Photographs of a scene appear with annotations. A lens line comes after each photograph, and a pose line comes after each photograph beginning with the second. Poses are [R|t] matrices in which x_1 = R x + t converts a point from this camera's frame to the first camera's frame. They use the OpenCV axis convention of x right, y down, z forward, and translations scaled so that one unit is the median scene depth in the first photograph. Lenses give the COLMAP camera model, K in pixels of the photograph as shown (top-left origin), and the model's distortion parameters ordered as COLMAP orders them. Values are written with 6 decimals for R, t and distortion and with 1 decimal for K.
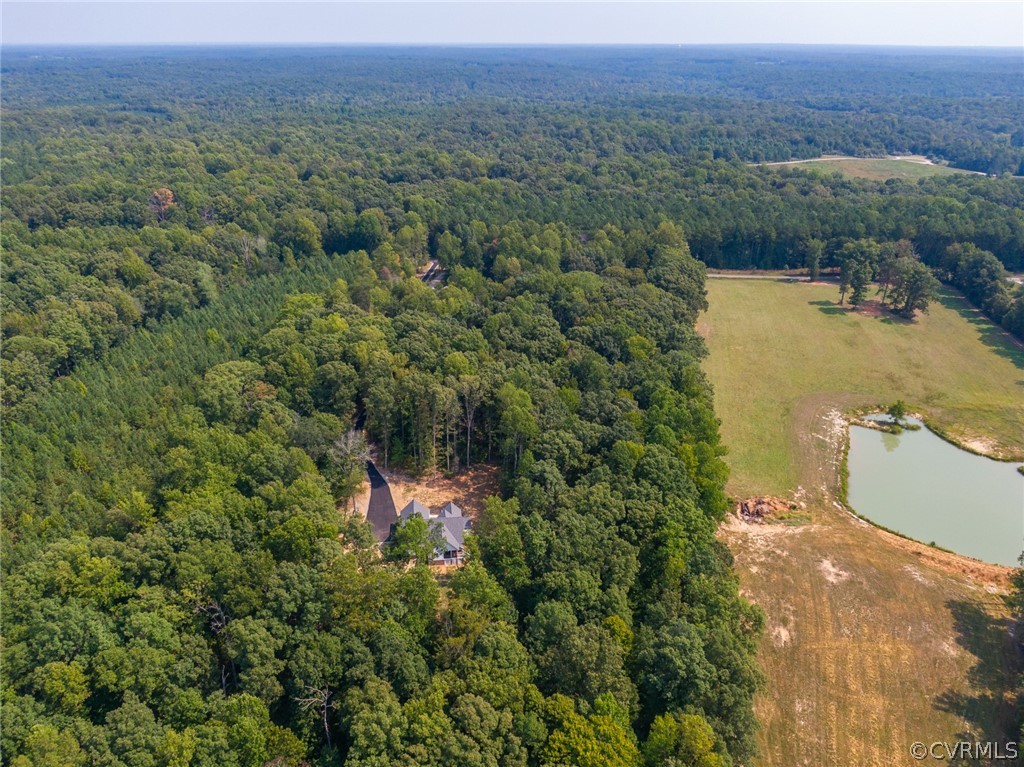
lens RADIAL K [[721.1, 0, 514.8], [0, 721.1, 383.8], [0, 0, 1]] dist [-0.004115, -0.020404]
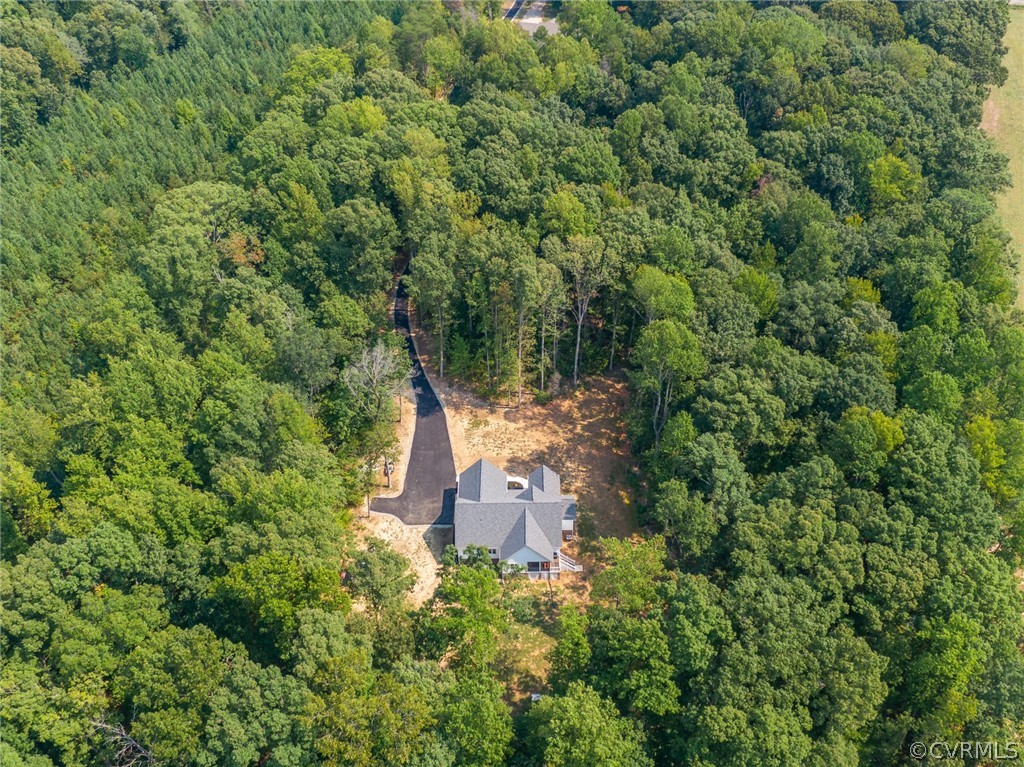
lens RADIAL K [[938.6, 0, 510.5], [0, 938.6, 383.9], [0, 0, 1]] dist [0.009020, 0.000000]
pose [[0.990352, 0.067757, -0.120881, -0.024050], [-0.031039, 0.958608, 0.283032, -0.110406], [0.135055, -0.276549, 0.951462, 0.252132]]
